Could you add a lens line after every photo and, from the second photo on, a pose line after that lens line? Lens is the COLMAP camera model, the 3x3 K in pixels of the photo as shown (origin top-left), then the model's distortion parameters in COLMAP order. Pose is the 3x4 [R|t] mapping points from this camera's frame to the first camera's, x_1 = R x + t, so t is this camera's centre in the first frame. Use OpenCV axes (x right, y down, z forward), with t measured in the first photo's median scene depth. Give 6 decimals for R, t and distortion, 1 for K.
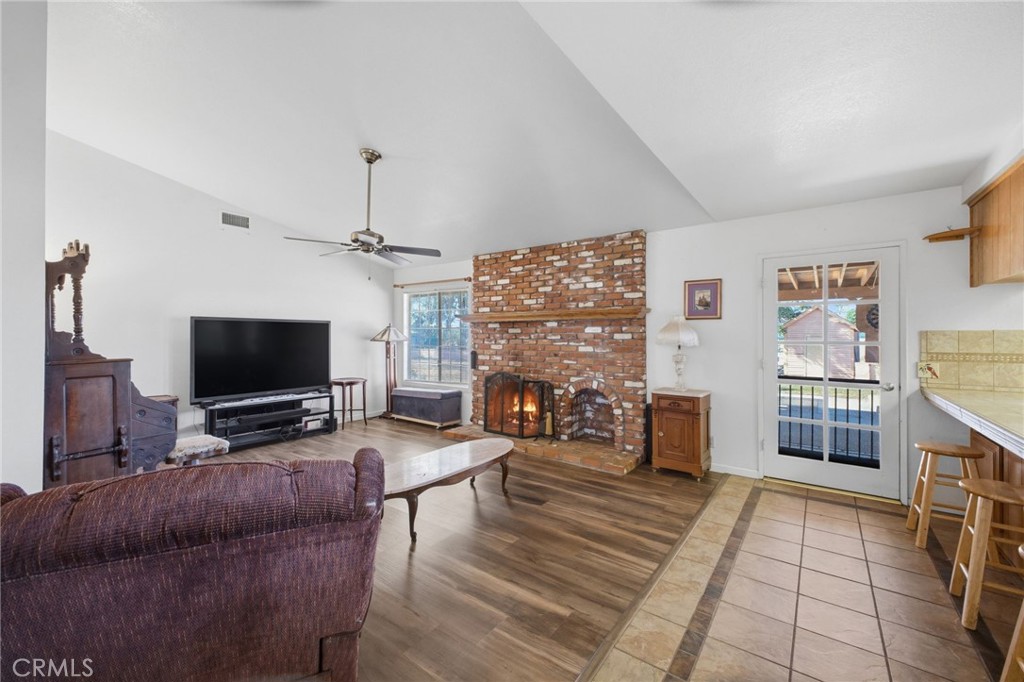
lens RADIAL K [[413.1, 0, 509.9], [0, 413.1, 335.4], [0, 0, 1]] dist [0.010950, -0.003340]
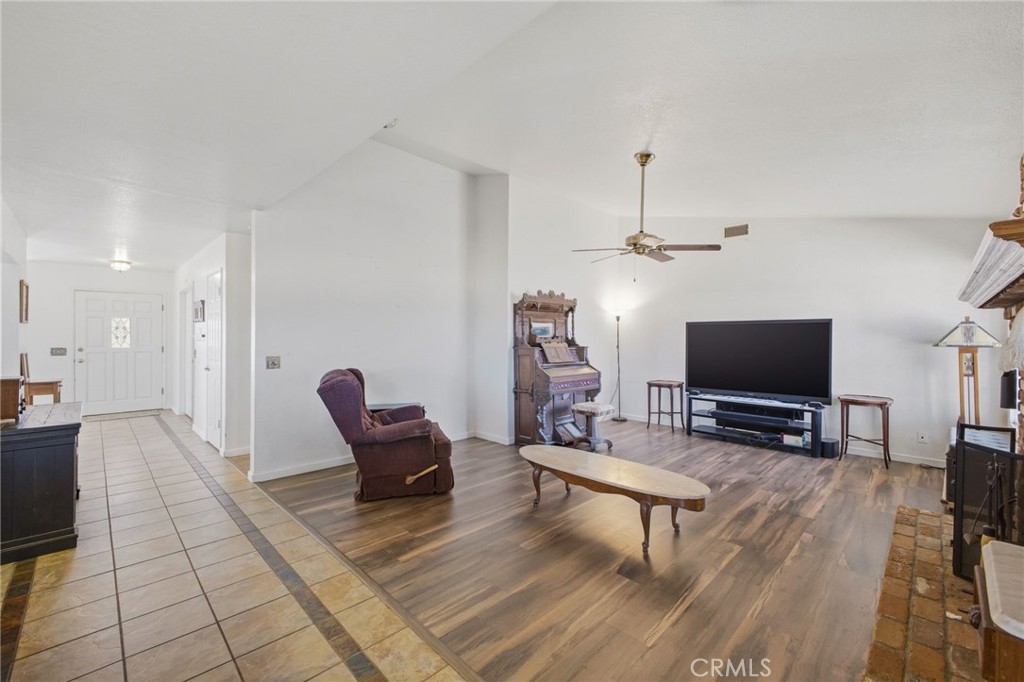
lens RADIAL K [[413.1, 0, 508.2], [0, 413.1, 340.2], [0, 0, 1]] dist [0.010950, -0.003340]
pose [[-0.157203, 0.000428, -0.987566, 0.569173], [-0.006267, 0.999979, 0.001432, 0.010970], [0.987546, 0.006415, -0.157197, 0.659790]]
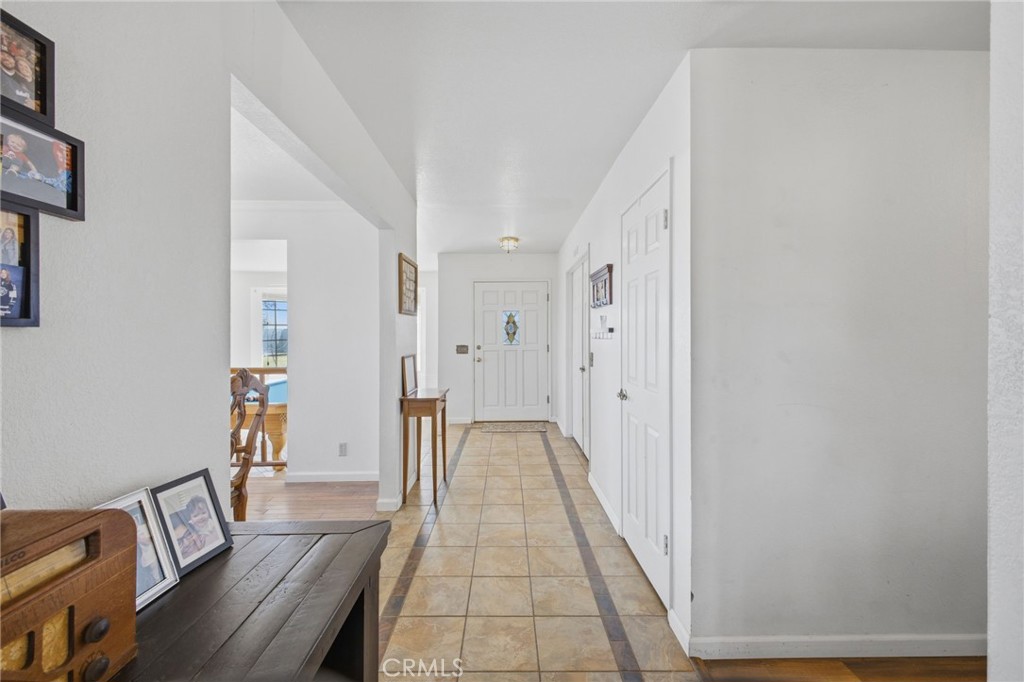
lens RADIAL K [[413.1, 0, 513.1], [0, 413.1, 335.2], [0, 0, 1]] dist [0.010950, -0.003340]
pose [[-0.797626, 0.001922, -0.603149, 0.097023], [-0.001471, 0.999986, 0.005133, 0.010505], [0.603151, 0.004981, -0.797612, 0.097268]]
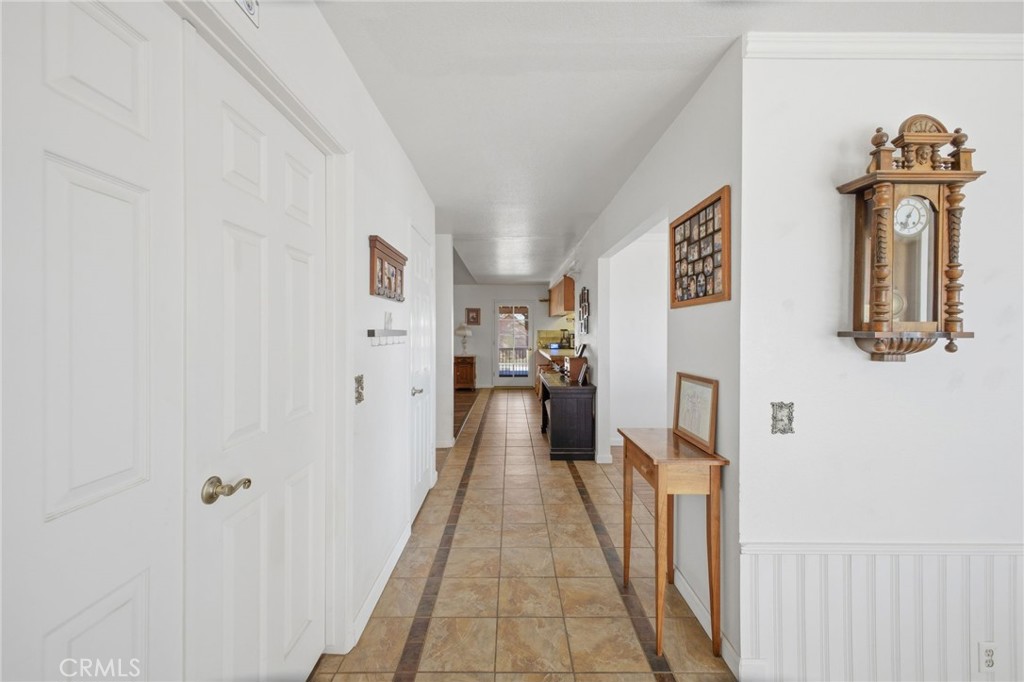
lens RADIAL K [[413.1, 0, 513.1], [0, 413.1, 335.2], [0, 0, 1]] dist [0.010950, -0.003340]
pose [[0.804078, -0.000759, 0.594523, -0.659197], [-0.002928, 0.999982, 0.005236, 0.006394], [-0.594516, -0.005950, 0.804062, -0.908802]]
